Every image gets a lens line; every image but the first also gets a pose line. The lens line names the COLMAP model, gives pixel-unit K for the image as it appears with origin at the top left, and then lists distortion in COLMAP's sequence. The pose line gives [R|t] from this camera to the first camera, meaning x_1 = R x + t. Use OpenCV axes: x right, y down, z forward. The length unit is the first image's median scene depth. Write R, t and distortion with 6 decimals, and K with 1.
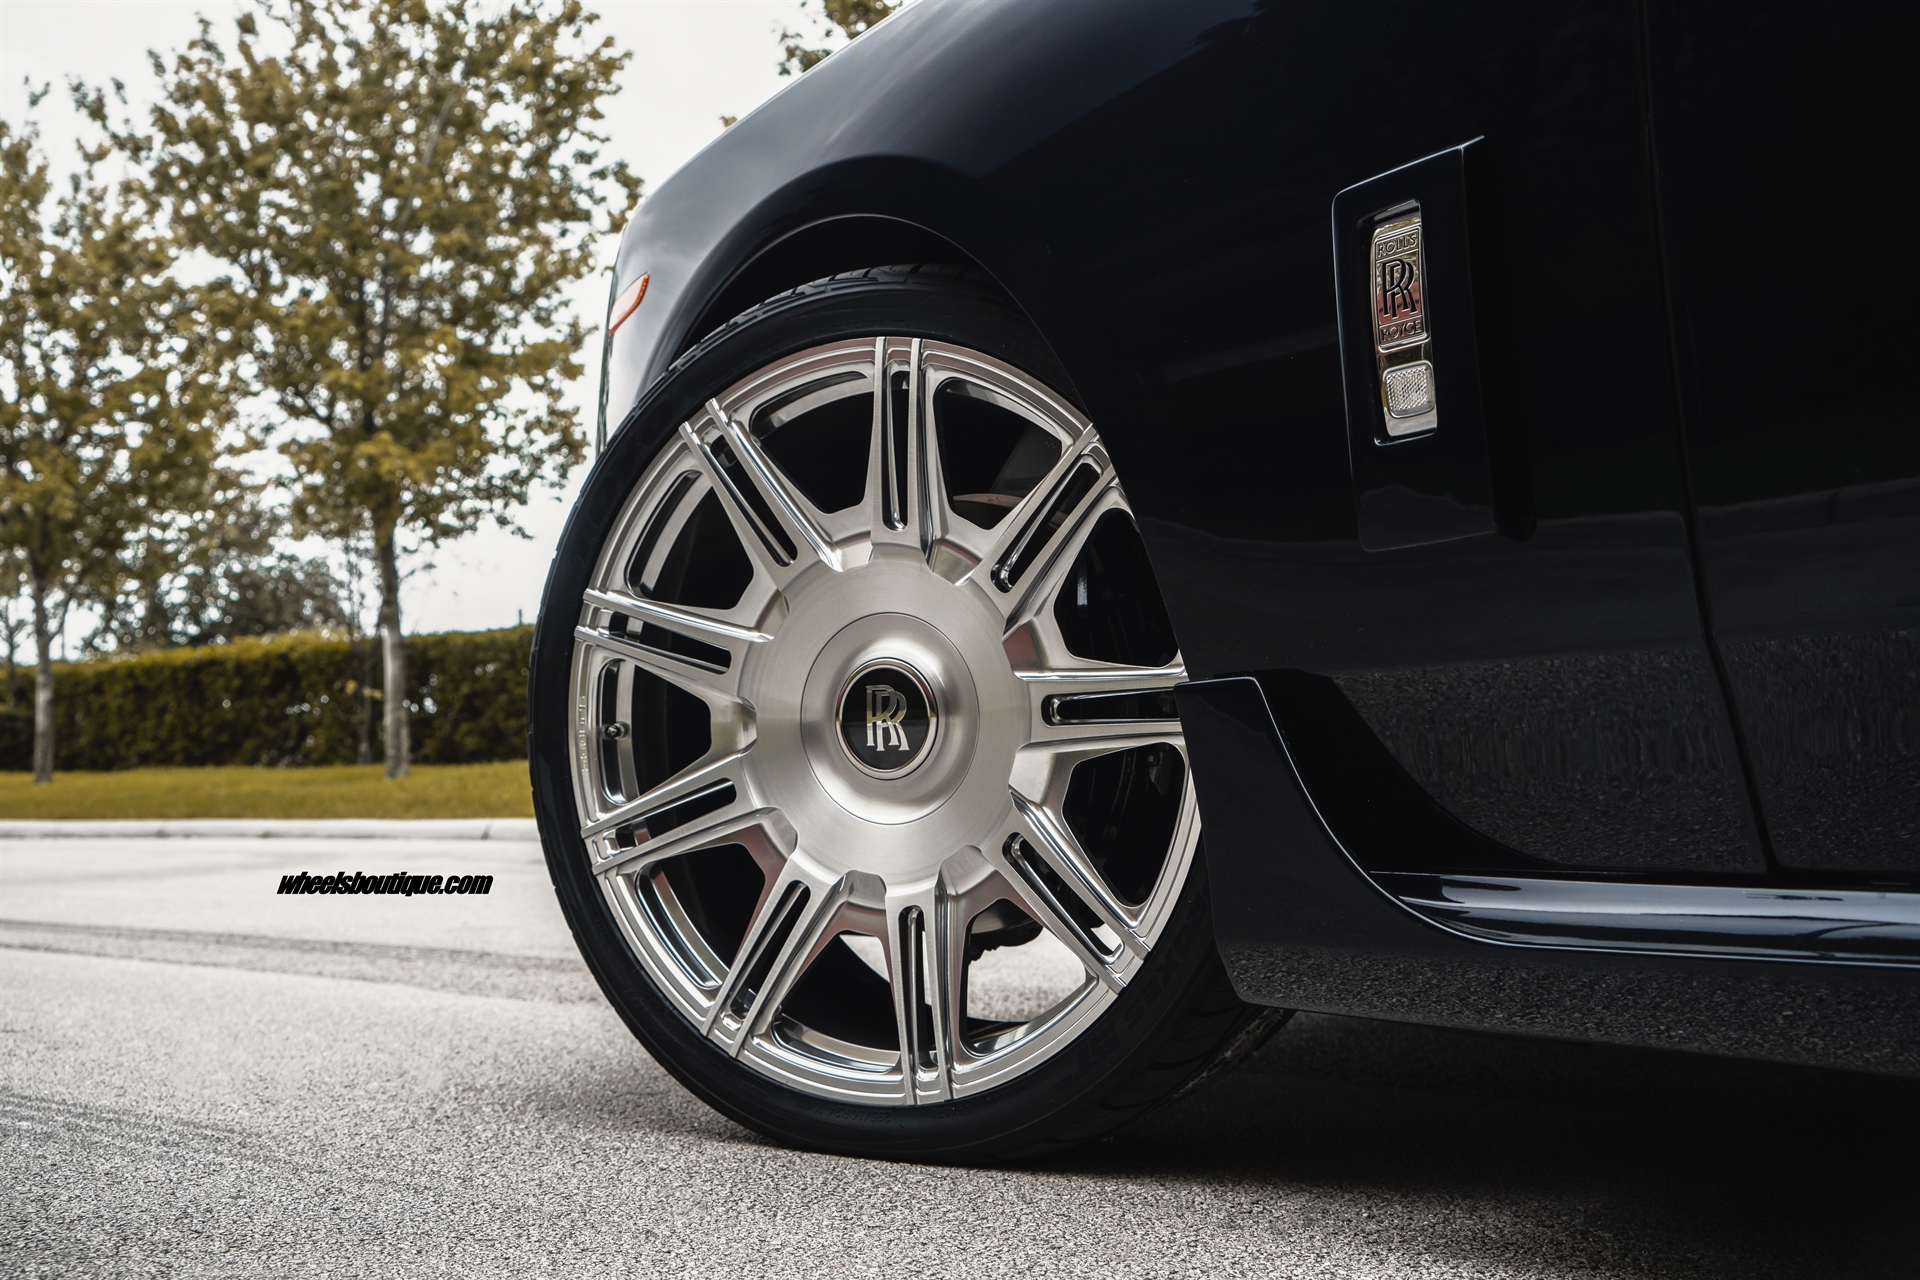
lens RADIAL K [[2138.5, 0, 944.8], [0, 2138.5, 636.6], [0, 0, 1]] dist [0.064006, 0.000000]
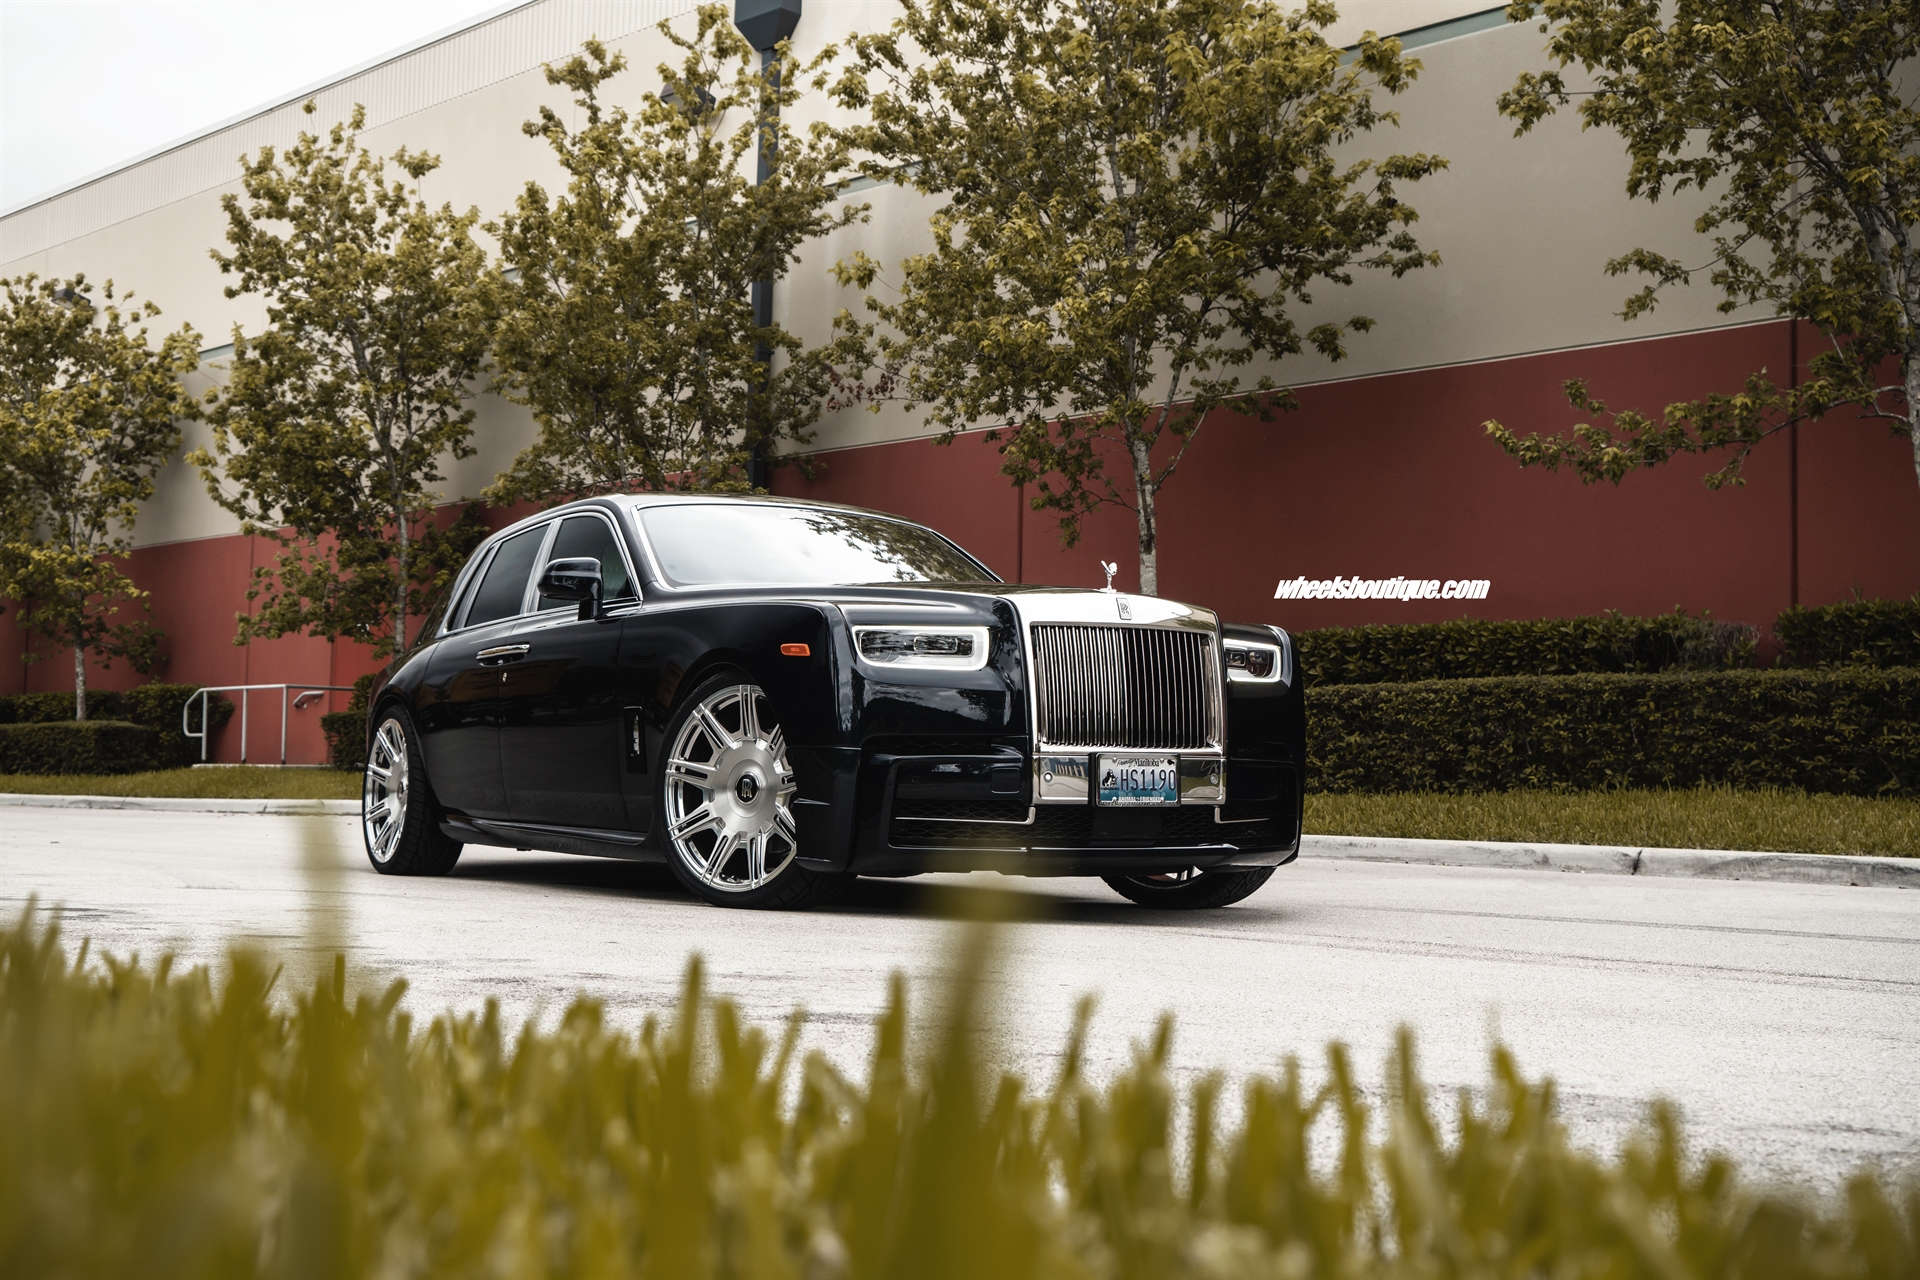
lens RADIAL K [[2267.3, 0, 925.7], [0, 2267.3, 605.4], [0, 0, 1]] dist [0.045916, 0.000000]
pose [[0.990863, -0.054744, -0.123260, 0.760491], [0.034882, 0.986842, -0.157881, 0.348373], [0.130281, 0.152139, 0.979735, -2.767486]]
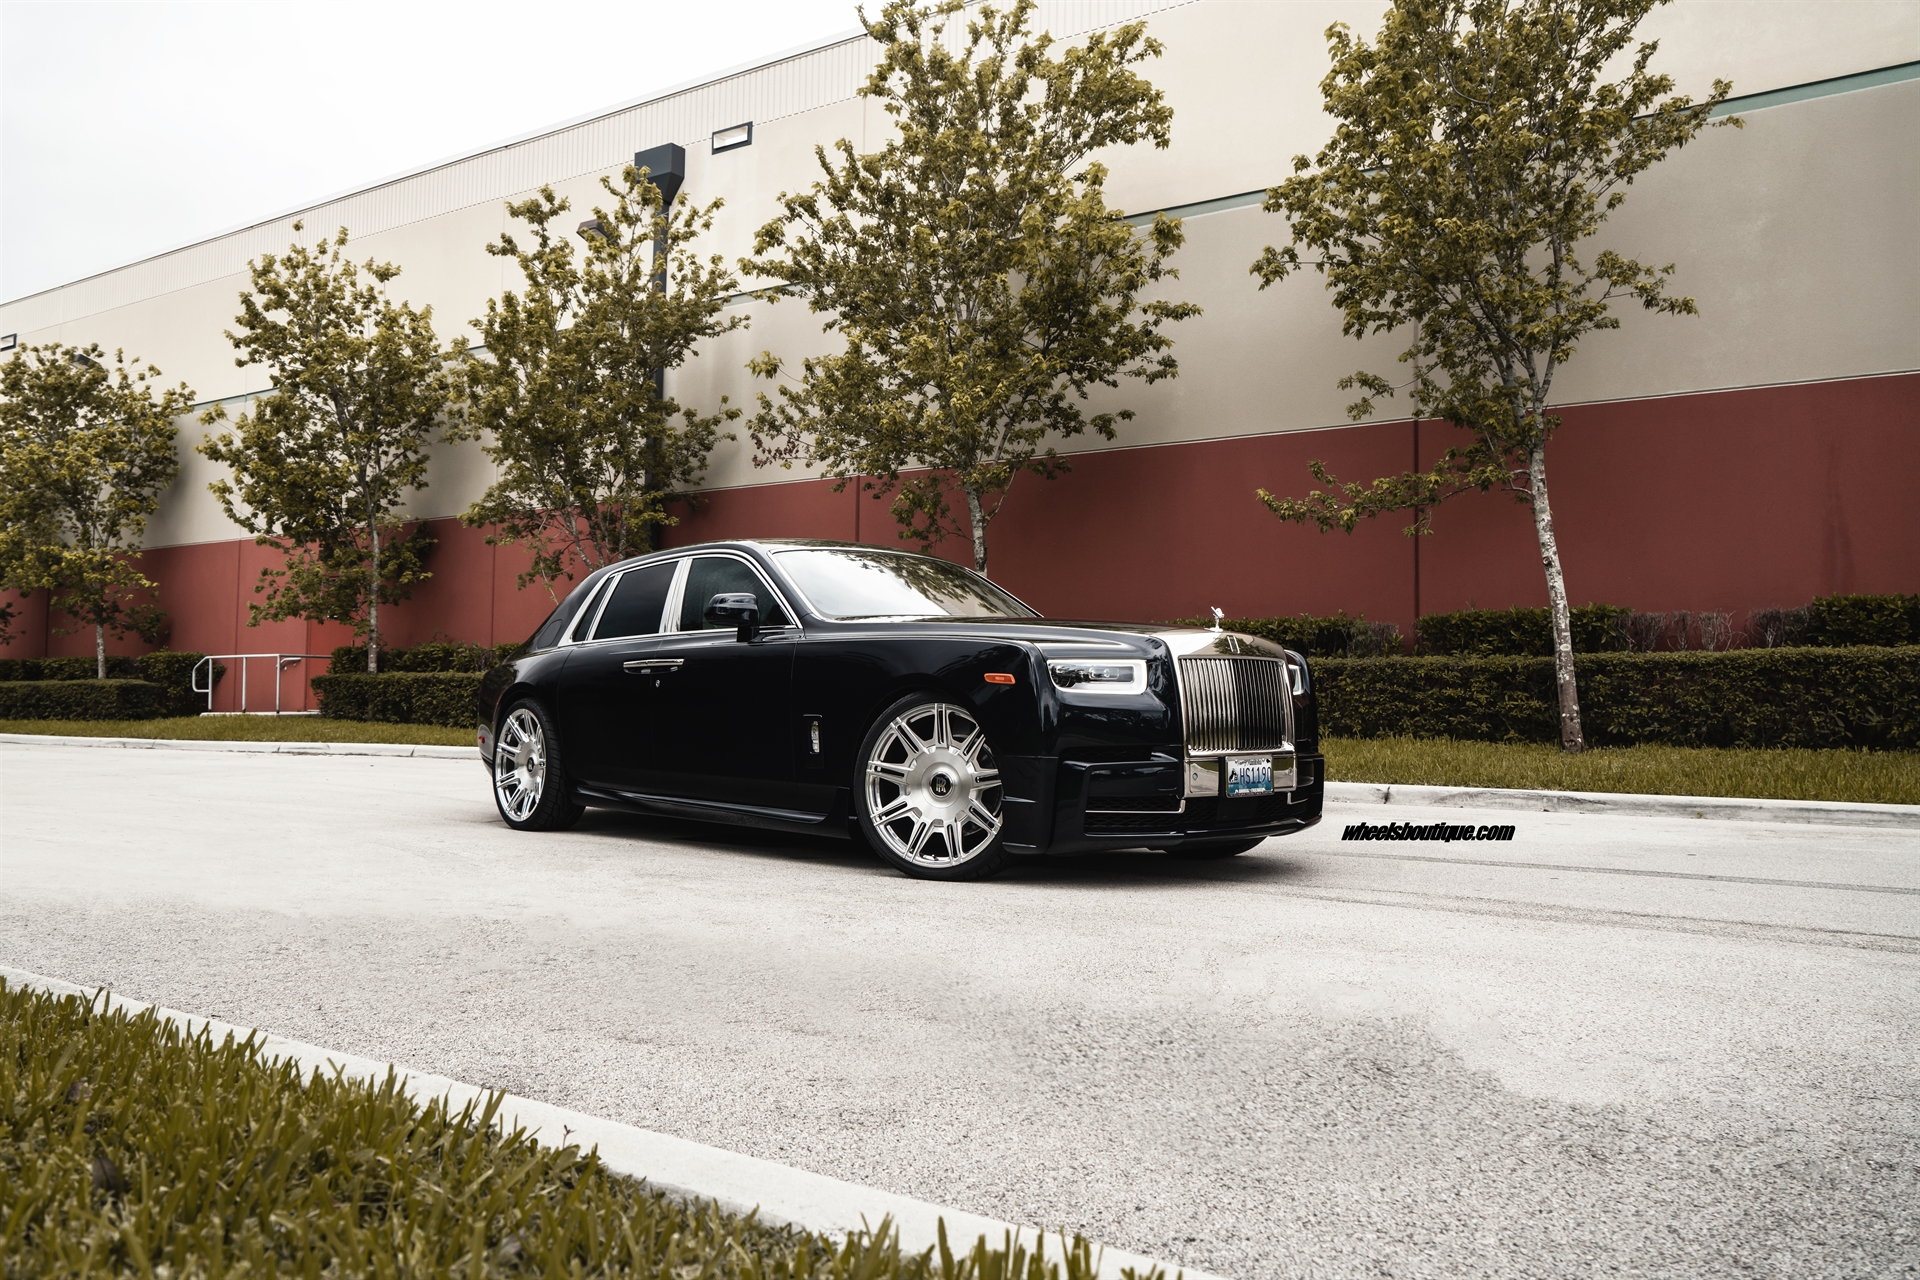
lens RADIAL K [[1497.6, 0, 945.2], [0, 1497.6, 625.5], [0, 0, 1]] dist [-0.006081, 0.033546]
pose [[0.996207, -0.050869, 0.070601, -0.226325], [0.059213, 0.990808, -0.121631, 0.090080], [-0.063765, 0.125350, 0.990061, -2.221535]]
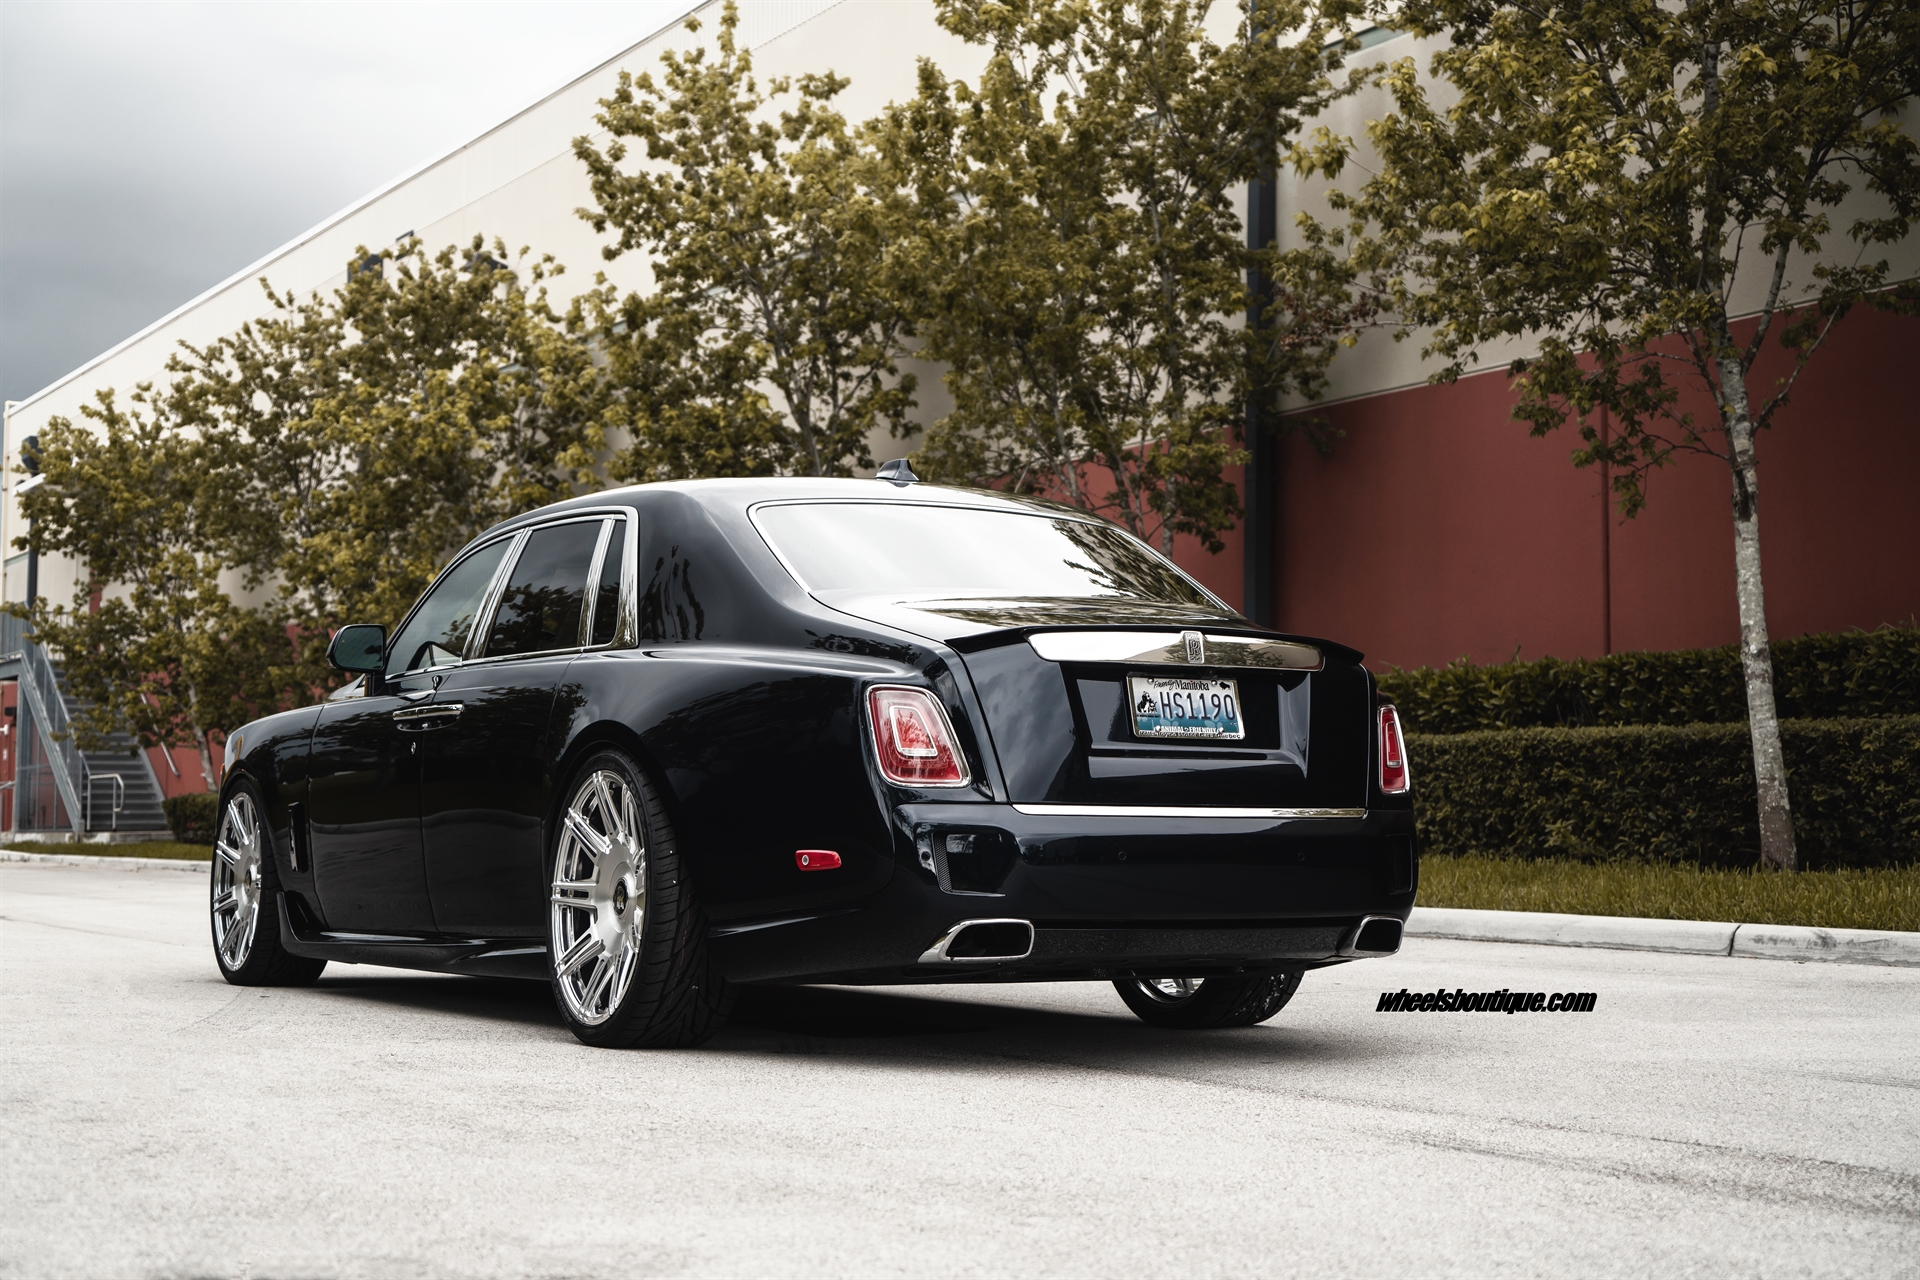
lens RADIAL K [[2858.2, 0, 956.5], [0, 2858.2, 637.8], [0, 0, 1]] dist [0.132856, 0.000000]
pose [[0.928696, -0.088691, -0.360080, 1.323437], [0.034286, 0.987356, -0.154767, 0.239454], [0.369254, 0.131386, 0.919994, -2.008365]]
